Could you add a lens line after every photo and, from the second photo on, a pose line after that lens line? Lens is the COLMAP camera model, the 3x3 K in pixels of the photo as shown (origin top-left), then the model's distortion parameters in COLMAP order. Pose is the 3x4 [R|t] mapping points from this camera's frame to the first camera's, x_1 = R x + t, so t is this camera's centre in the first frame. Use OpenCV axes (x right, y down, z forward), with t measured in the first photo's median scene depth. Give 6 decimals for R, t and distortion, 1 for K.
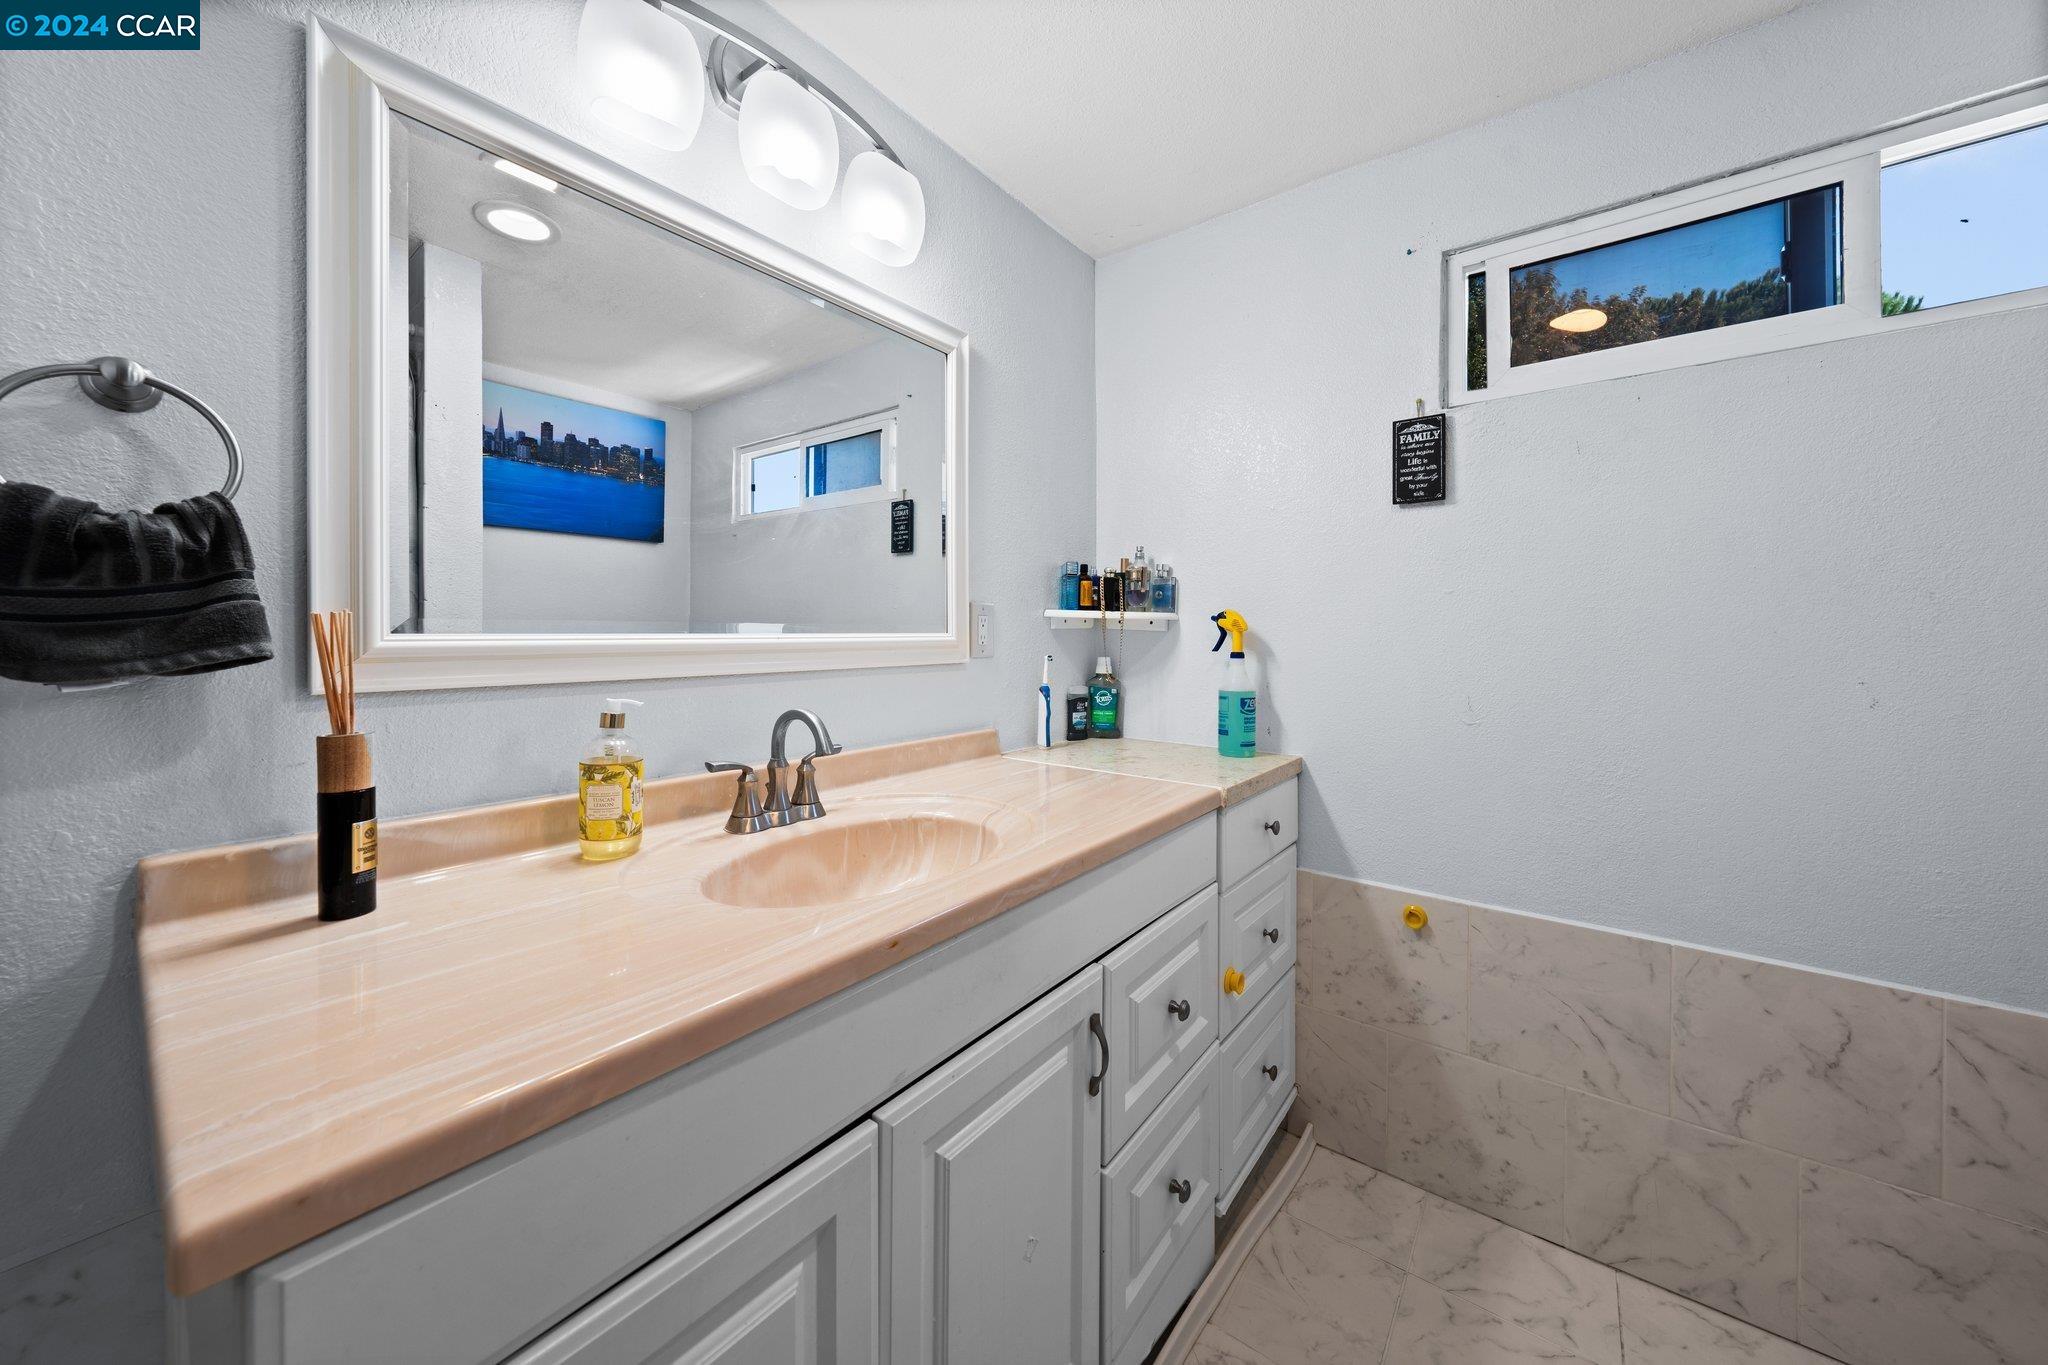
lens RADIAL K [[713.3, 0, 1035.8], [0, 713.3, 637.6], [0, 0, 1]] dist [-0.004341, -0.000078]
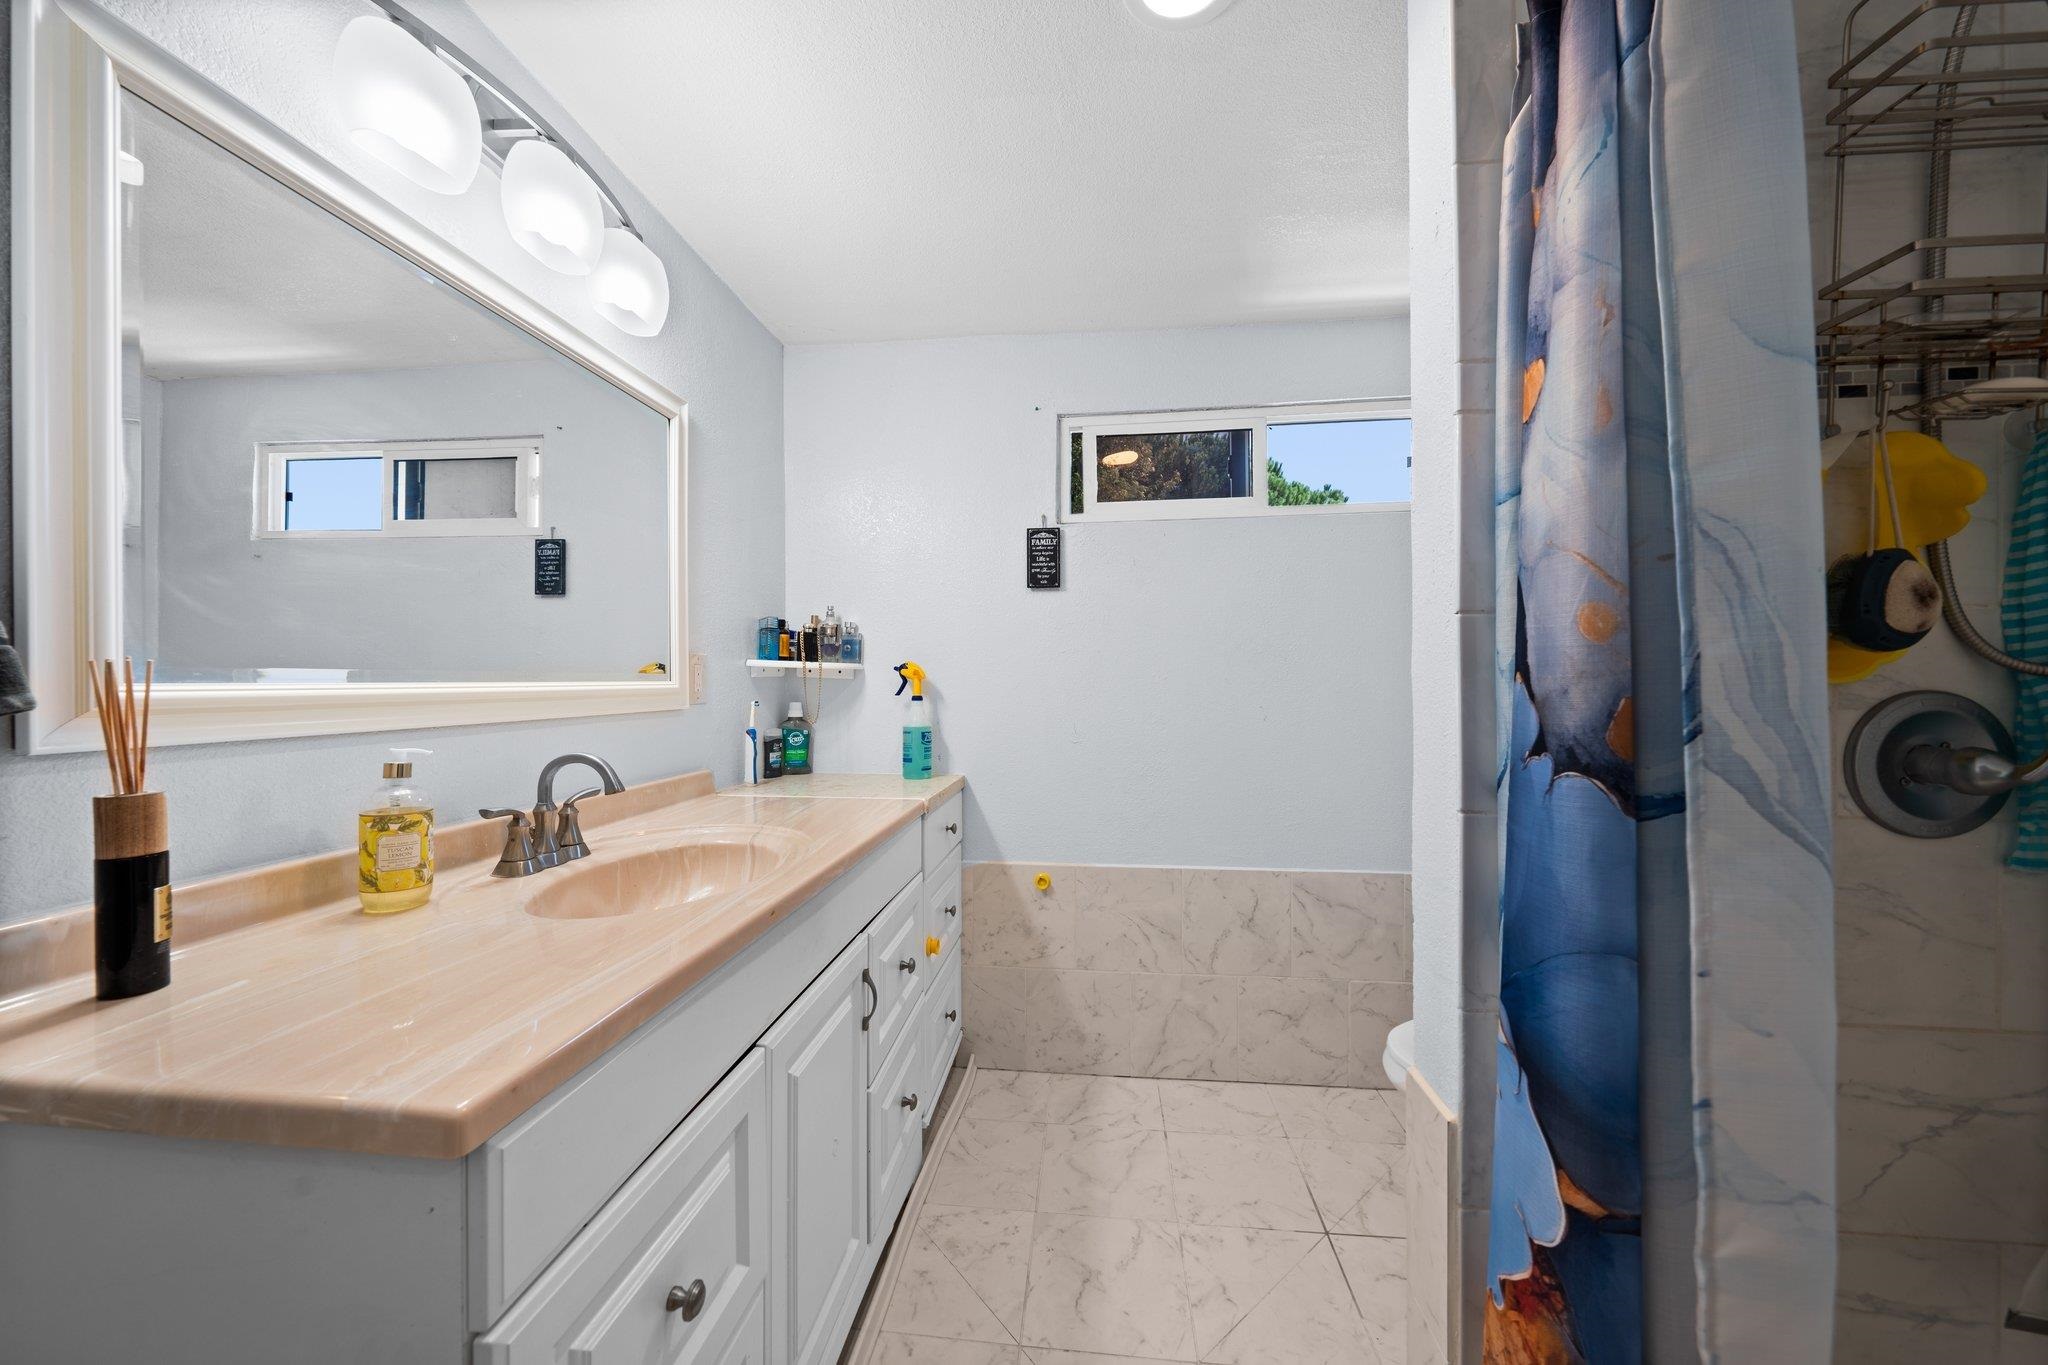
lens RADIAL K [[701.9, 0, 1028.3], [0, 701.9, 685.5], [0, 0, 1]] dist [0.000558, -0.000026]
pose [[0.852734, -0.005661, 0.522315, -0.229552], [0.005368, 0.999983, 0.002073, 0.001009], [-0.522318, 0.001036, 0.852750, -0.182750]]
